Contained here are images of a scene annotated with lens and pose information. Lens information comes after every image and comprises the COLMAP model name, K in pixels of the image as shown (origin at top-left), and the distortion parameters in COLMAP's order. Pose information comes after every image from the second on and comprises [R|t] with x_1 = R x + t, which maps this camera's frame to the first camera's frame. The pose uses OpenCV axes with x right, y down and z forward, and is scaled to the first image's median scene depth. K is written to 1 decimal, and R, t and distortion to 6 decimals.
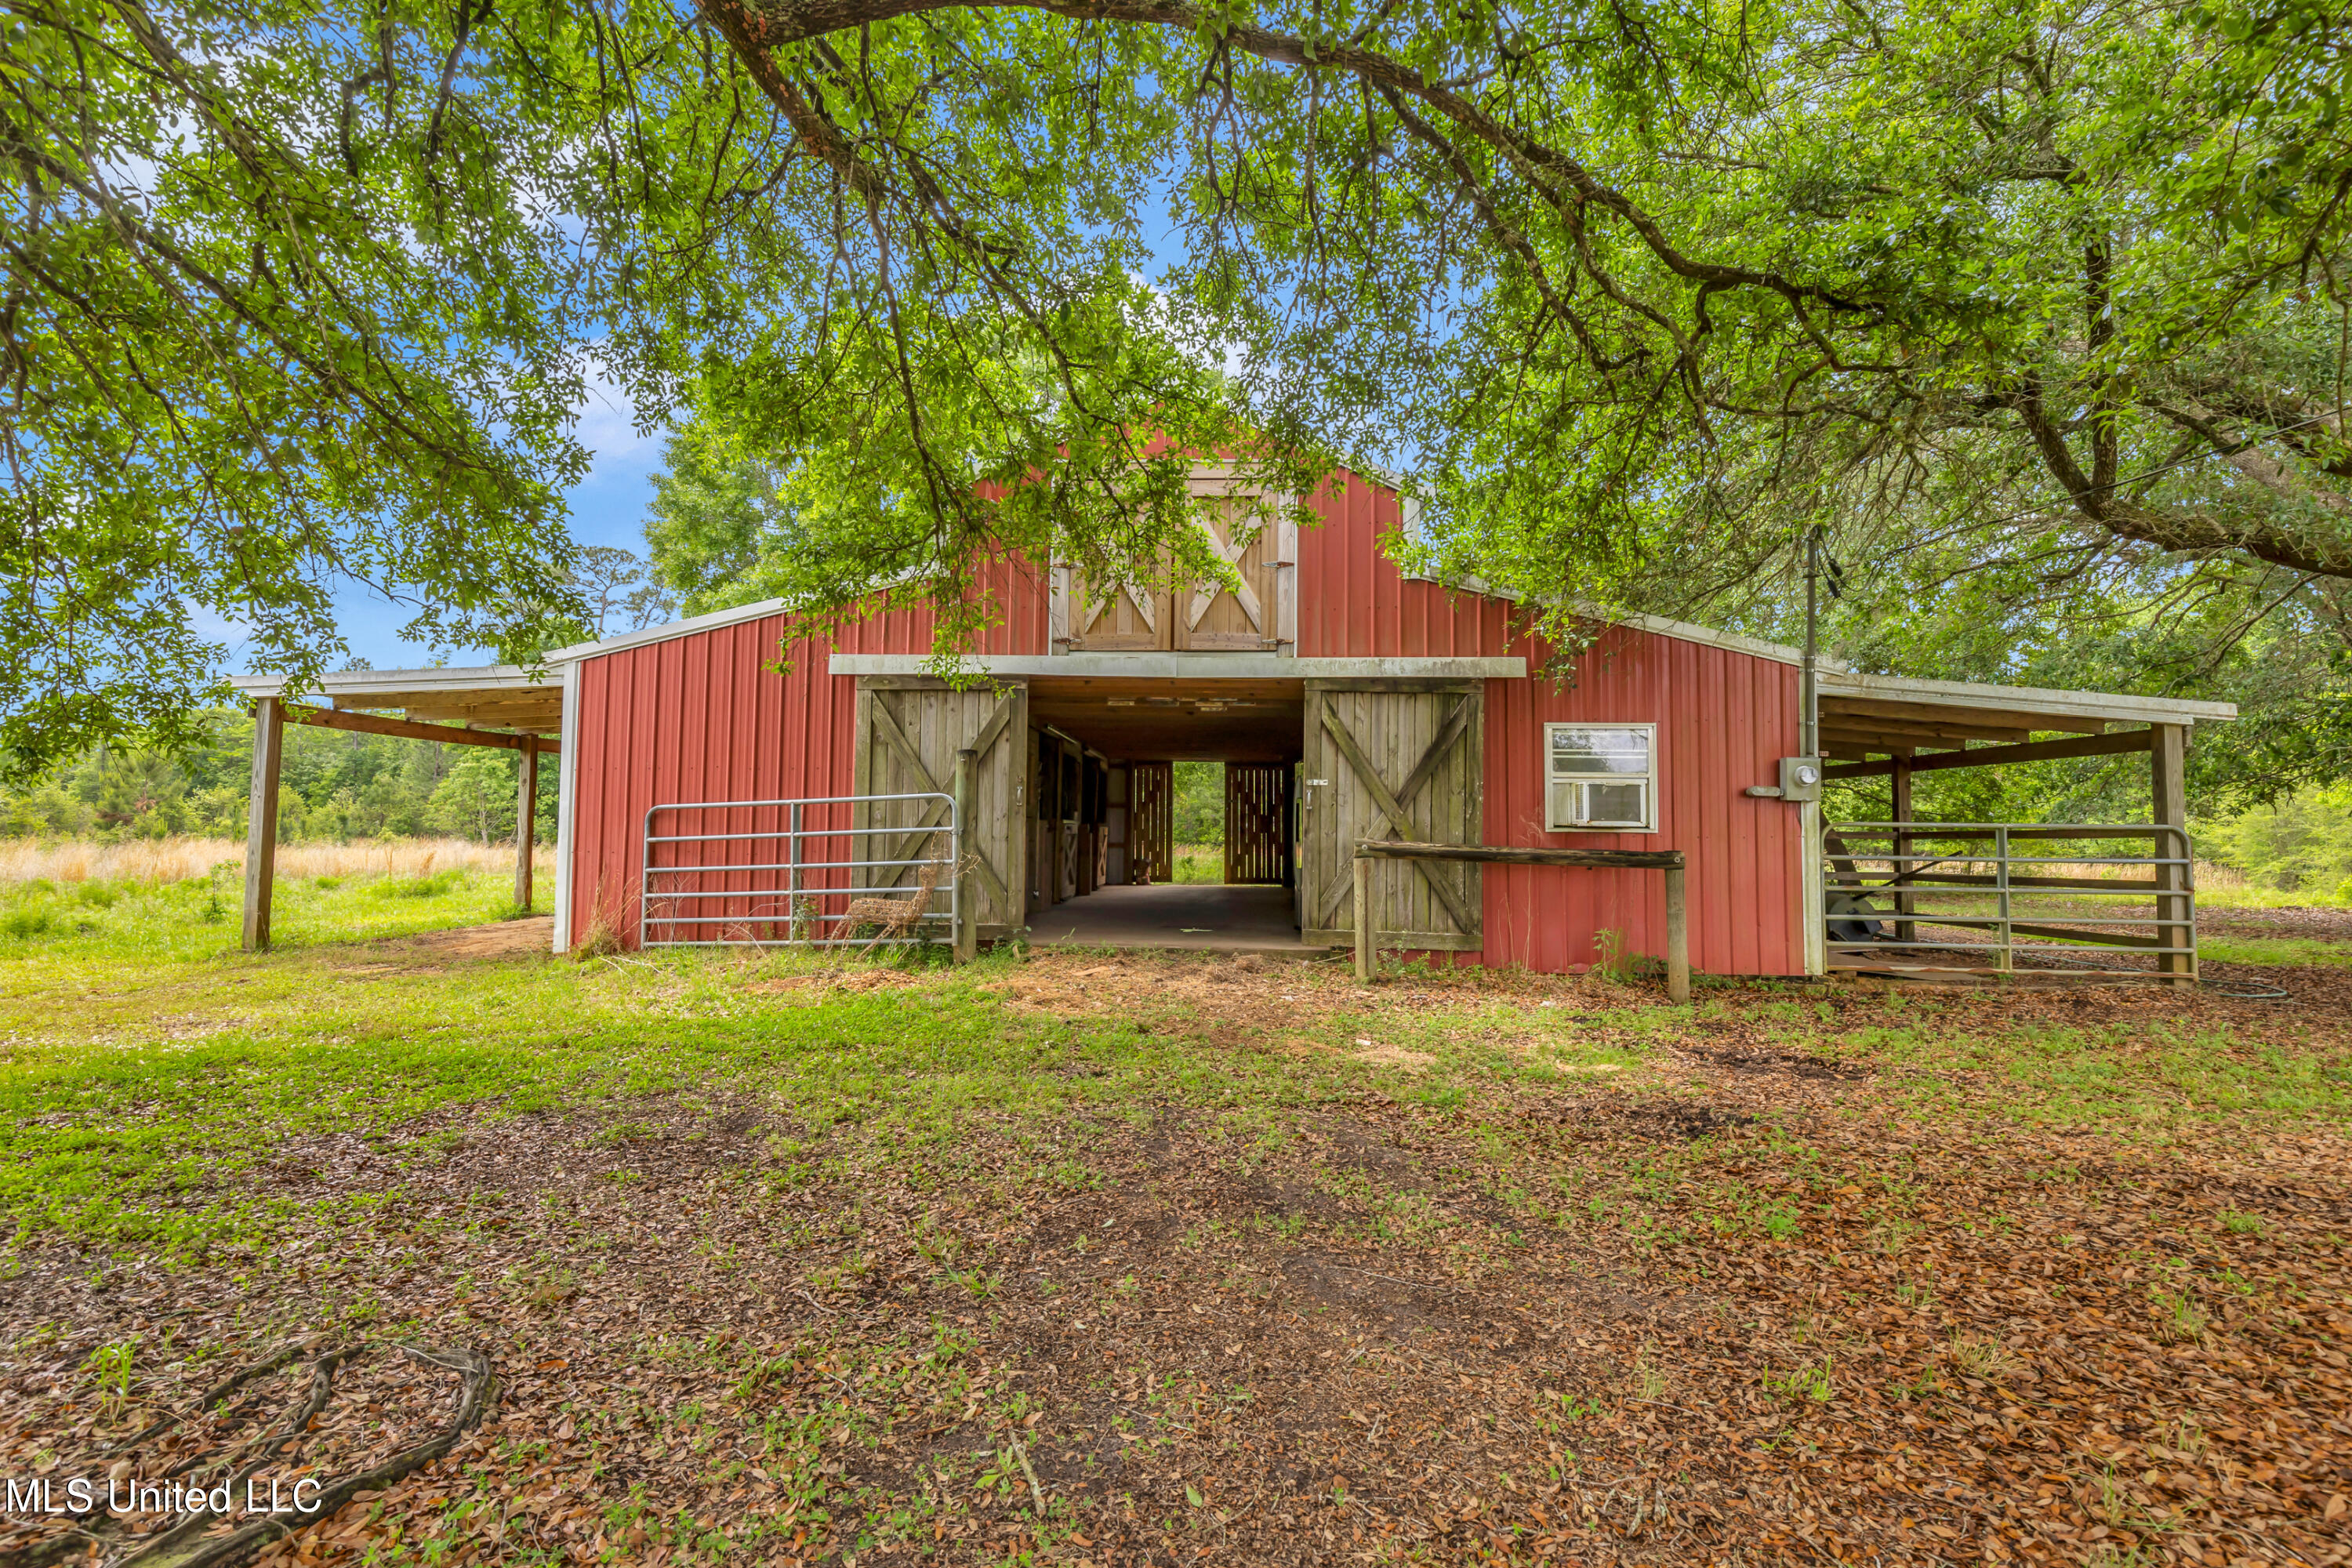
lens RADIAL K [[1067.9, 0, 1172.1], [0, 1067.9, 774.1], [0, 0, 1]] dist [0.001275, 0.001707]
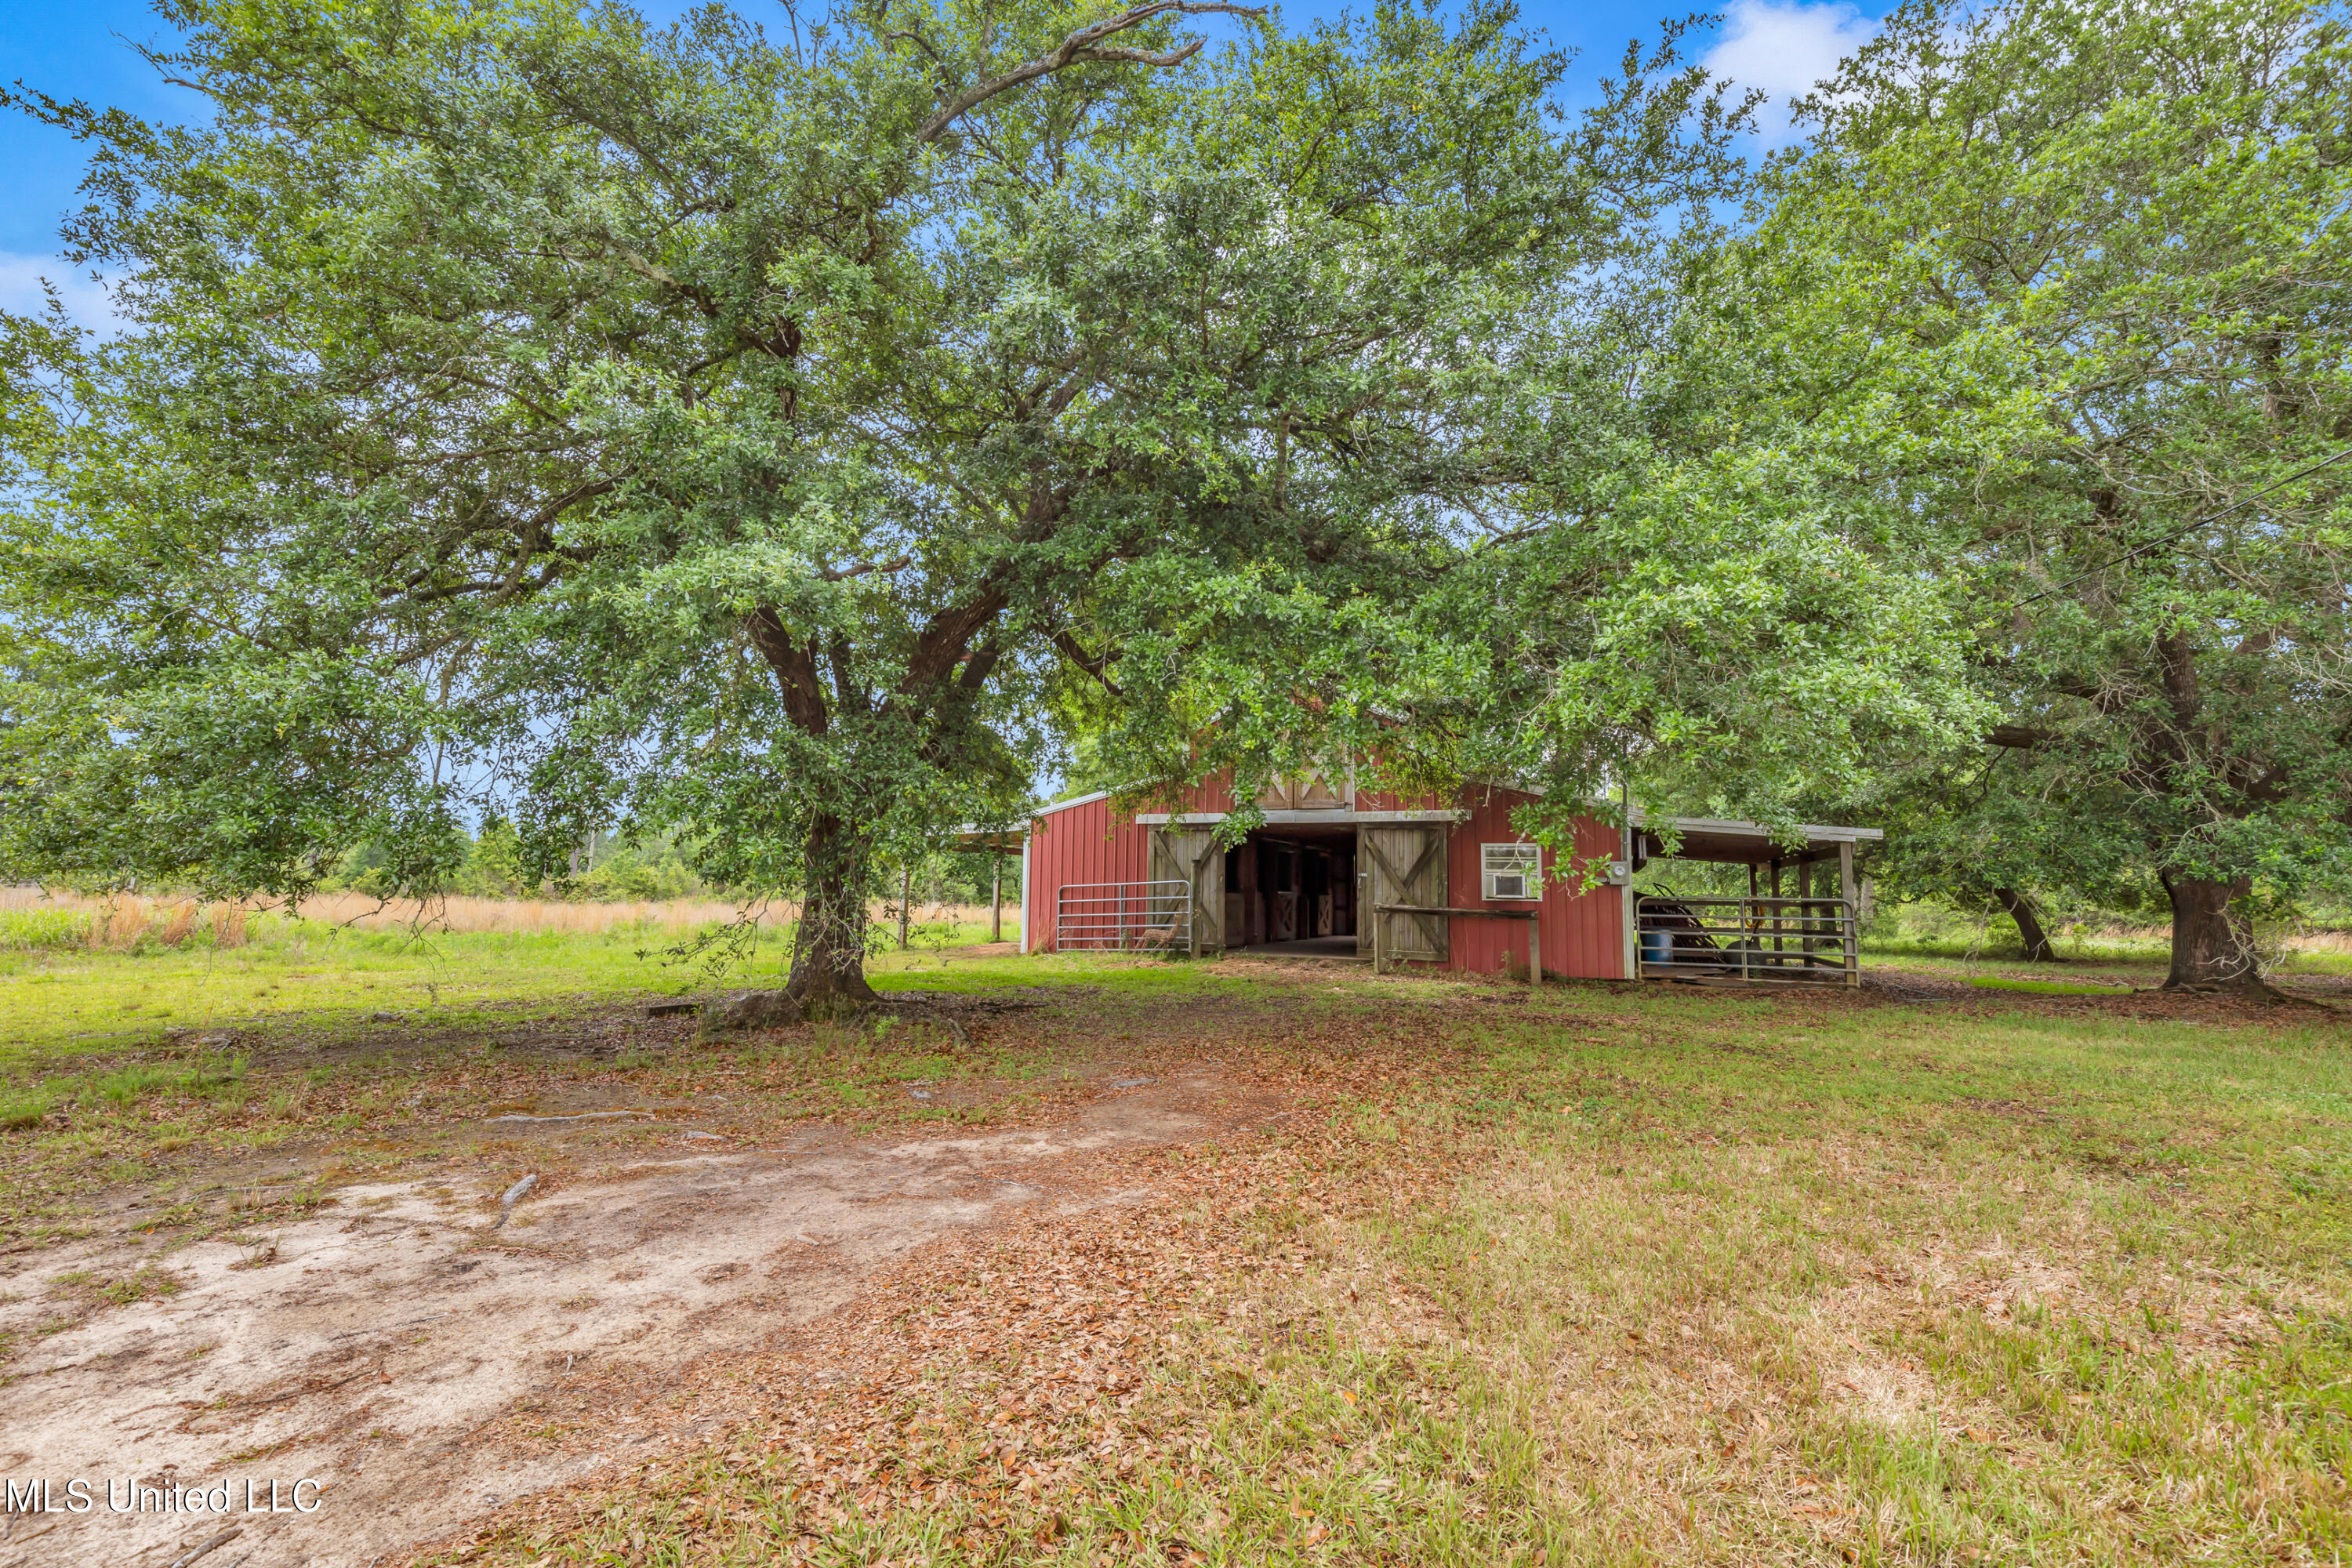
lens RADIAL K [[1067.9, 0, 1174.6], [0, 1067.9, 789.1], [0, 0, 1]] dist [0.001275, 0.001707]
pose [[0.942795, -0.028141, -0.332182, 0.470010], [0.012855, 0.998759, -0.048124, -0.060805], [0.333124, 0.041101, 0.941987, -1.004366]]
